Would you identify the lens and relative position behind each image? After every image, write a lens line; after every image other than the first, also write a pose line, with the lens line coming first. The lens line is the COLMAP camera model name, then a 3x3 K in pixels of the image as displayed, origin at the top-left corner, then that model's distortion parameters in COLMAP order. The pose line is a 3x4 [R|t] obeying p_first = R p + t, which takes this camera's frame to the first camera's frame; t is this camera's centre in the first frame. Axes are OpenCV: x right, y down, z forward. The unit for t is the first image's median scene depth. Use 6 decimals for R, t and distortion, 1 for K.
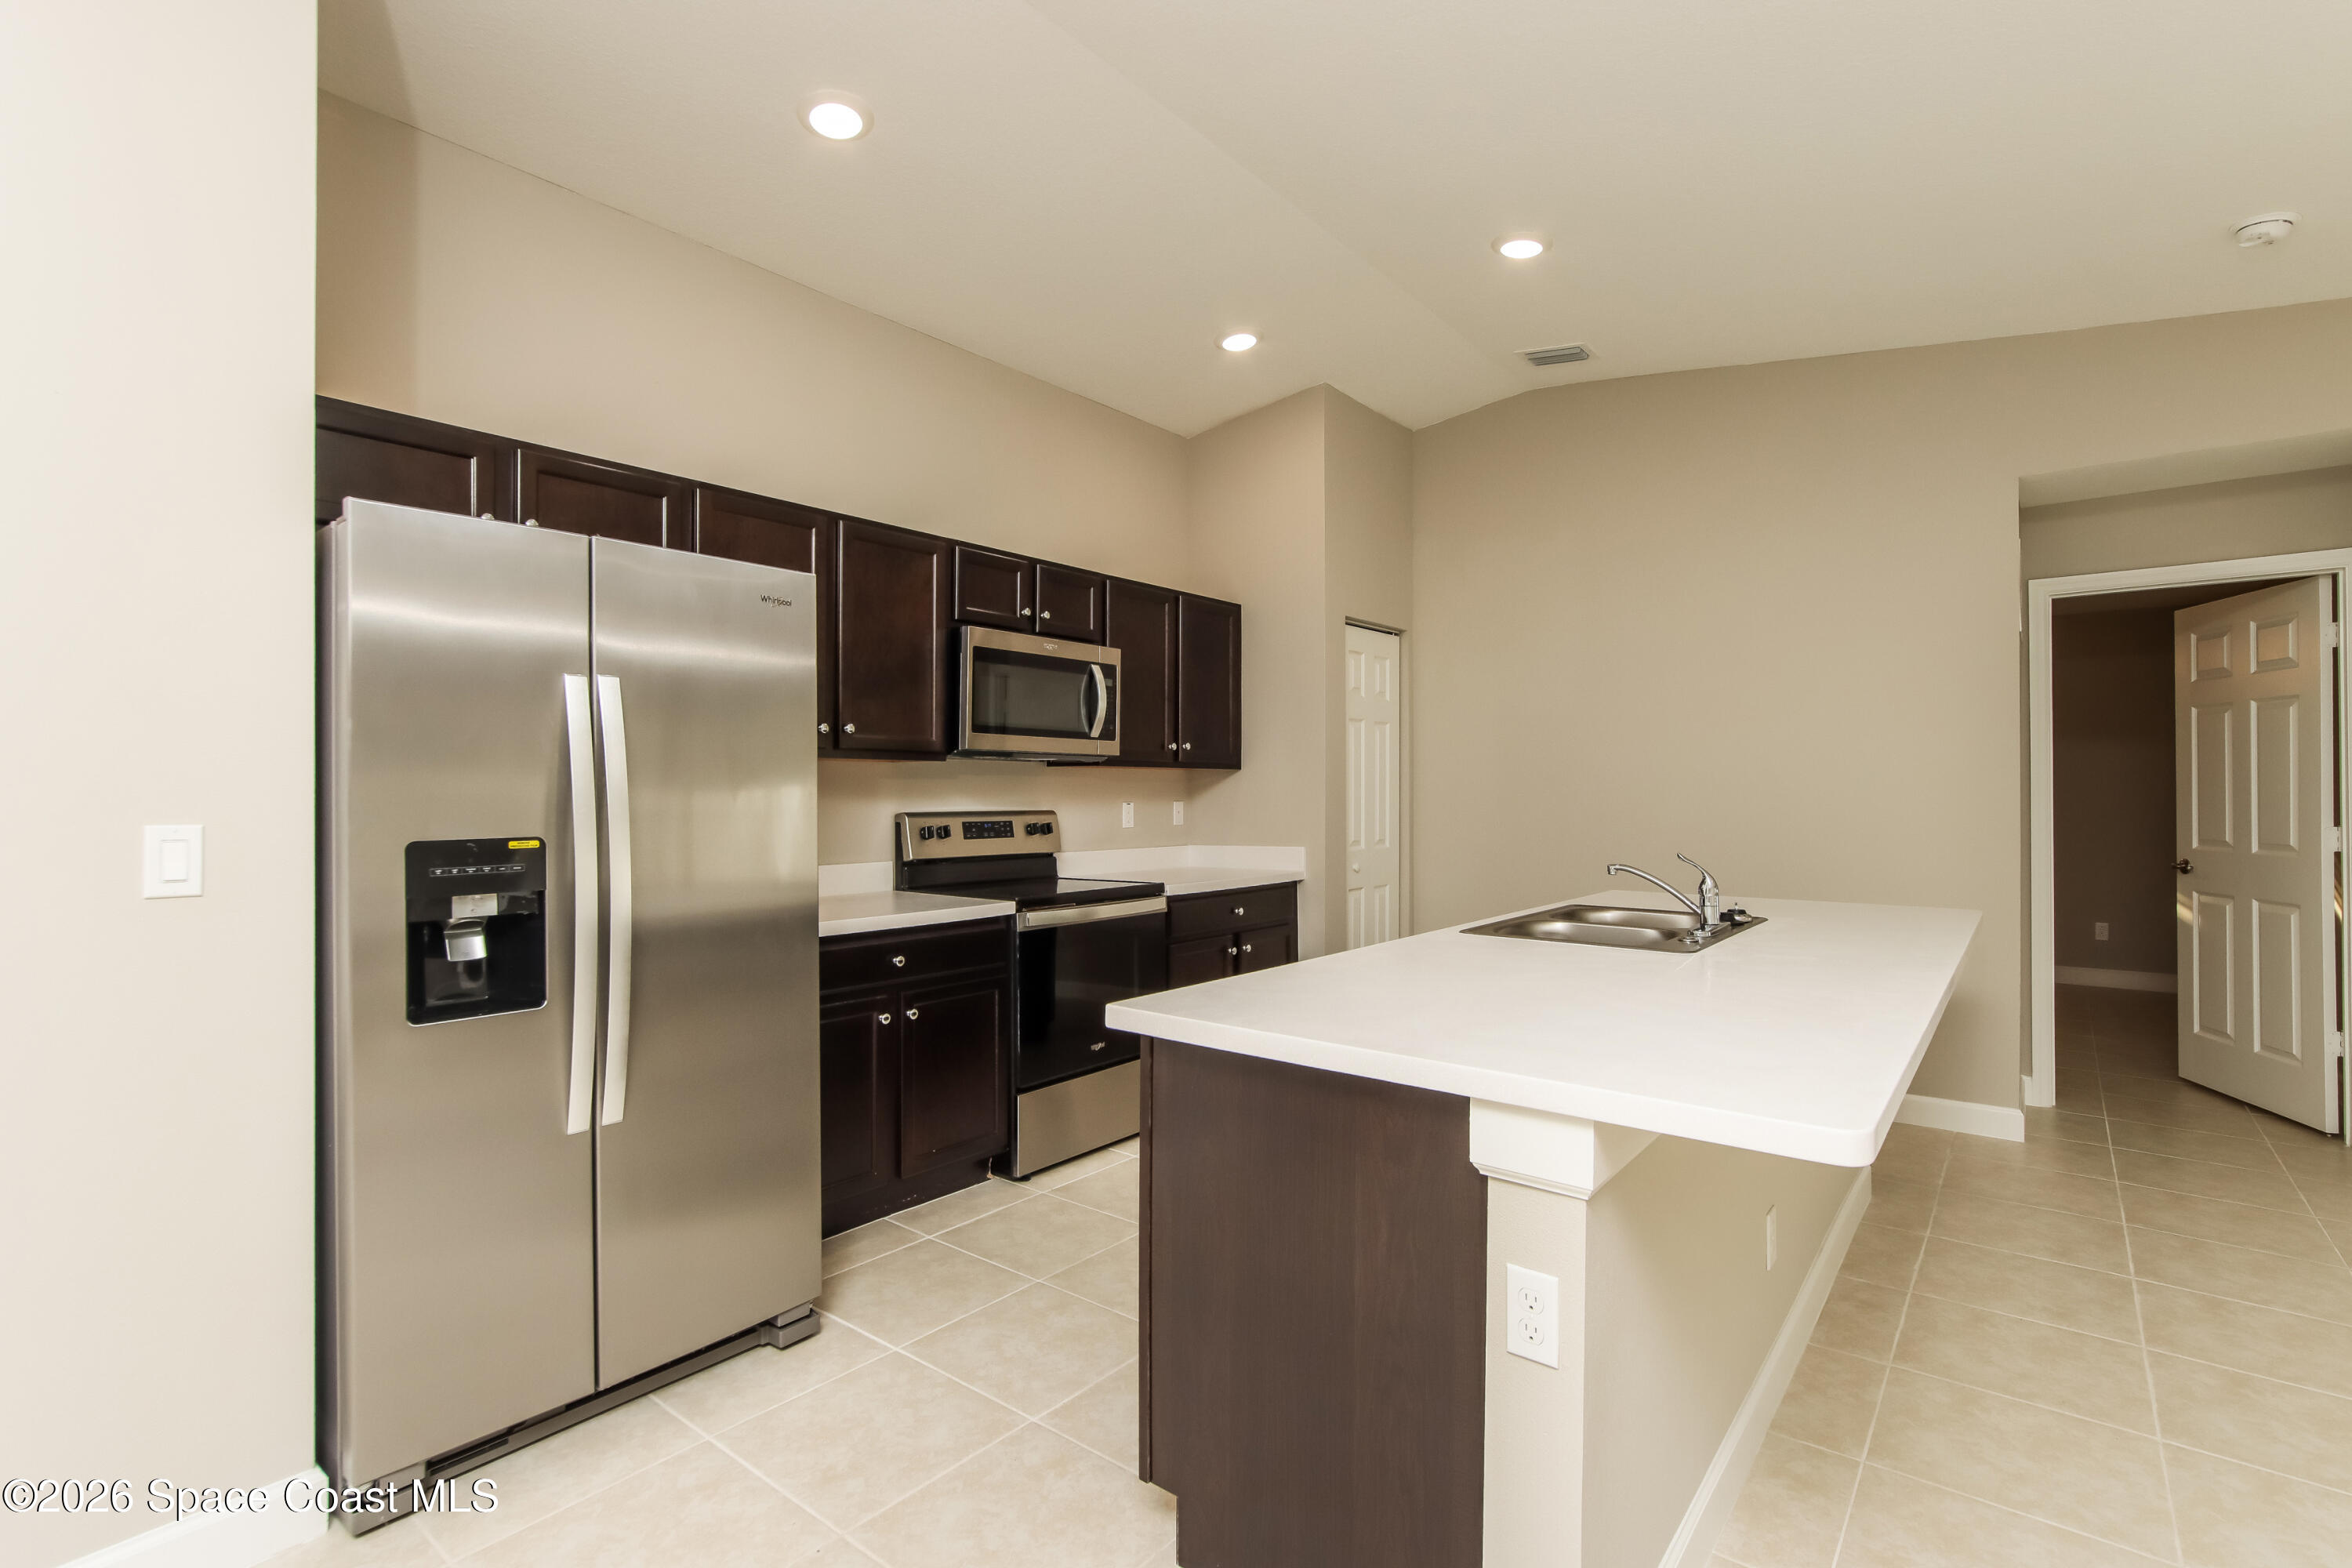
lens RADIAL K [[1188.8, 0, 1176.0], [0, 1188.8, 784.0], [0, 0, 1]] dist [0.001355, 0.026135]
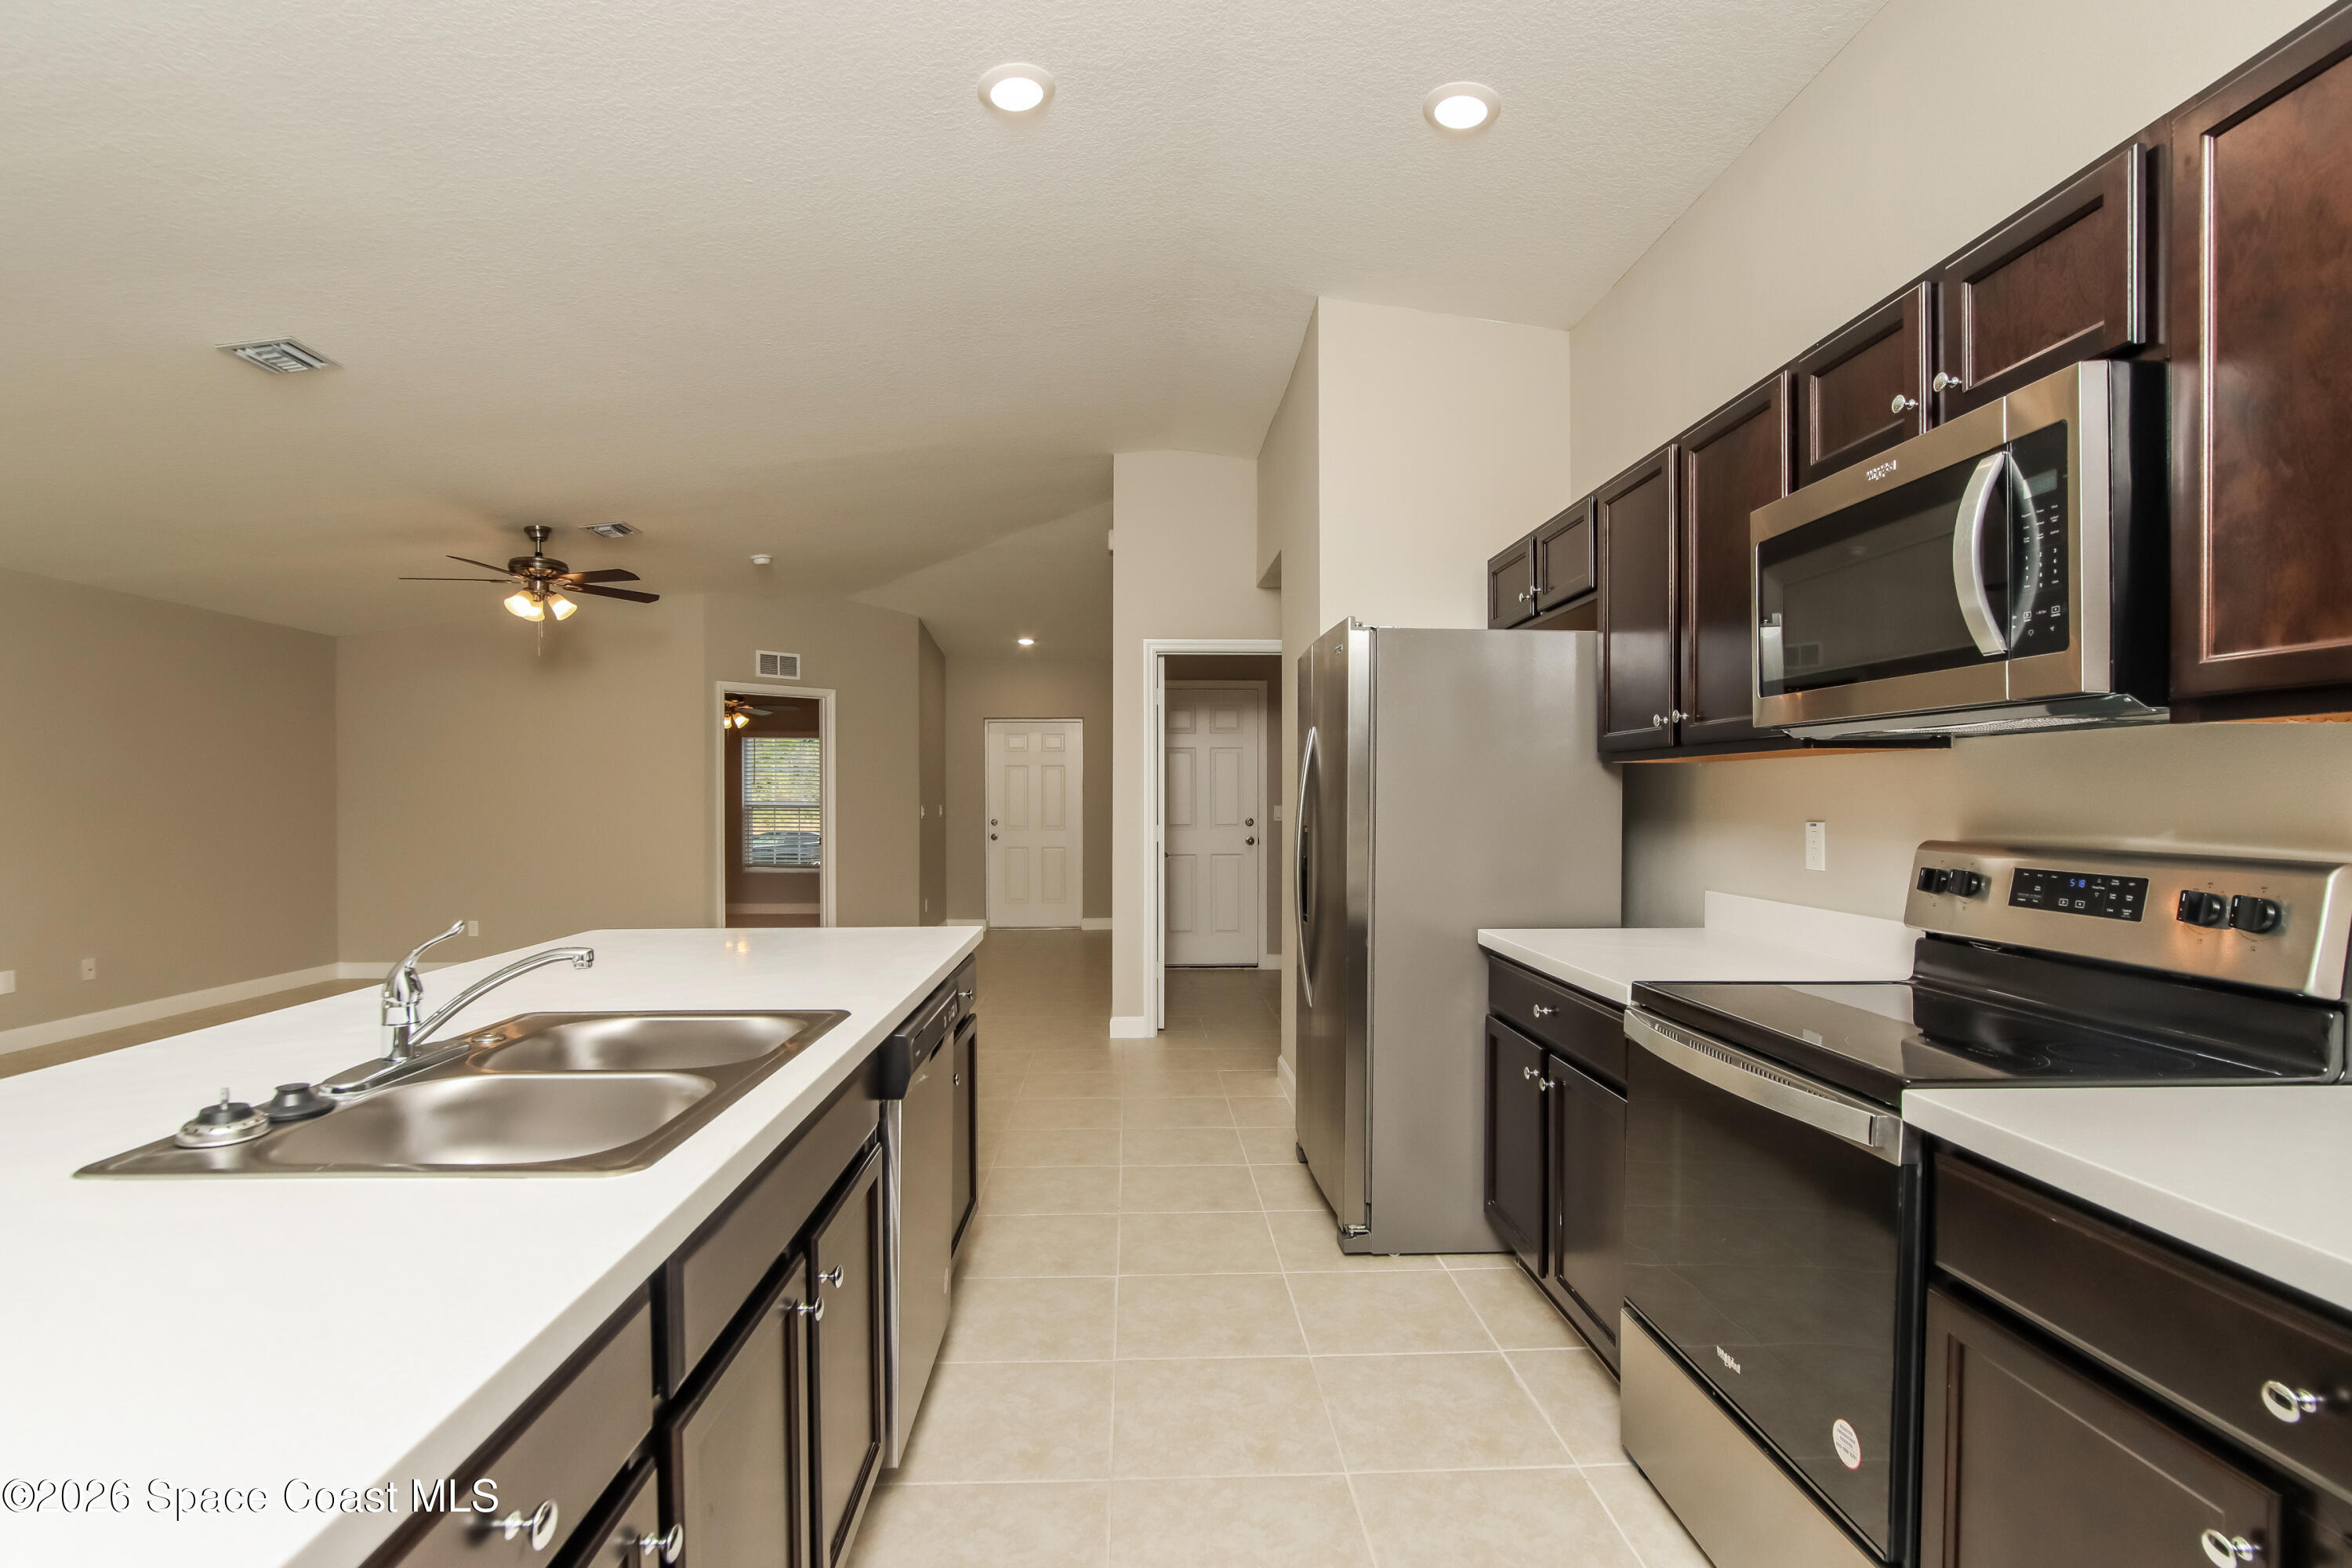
lens RADIAL K [[1135.7, 0, 1176.0], [0, 1135.7, 784.0], [0, 0, 1]] dist [0.021860, -0.000064]
pose [[-0.771212, -0.005097, -0.636557, 0.347851], [0.005018, 0.999888, -0.014086, 0.004201], [0.636558, -0.014057, -0.771101, 1.110691]]
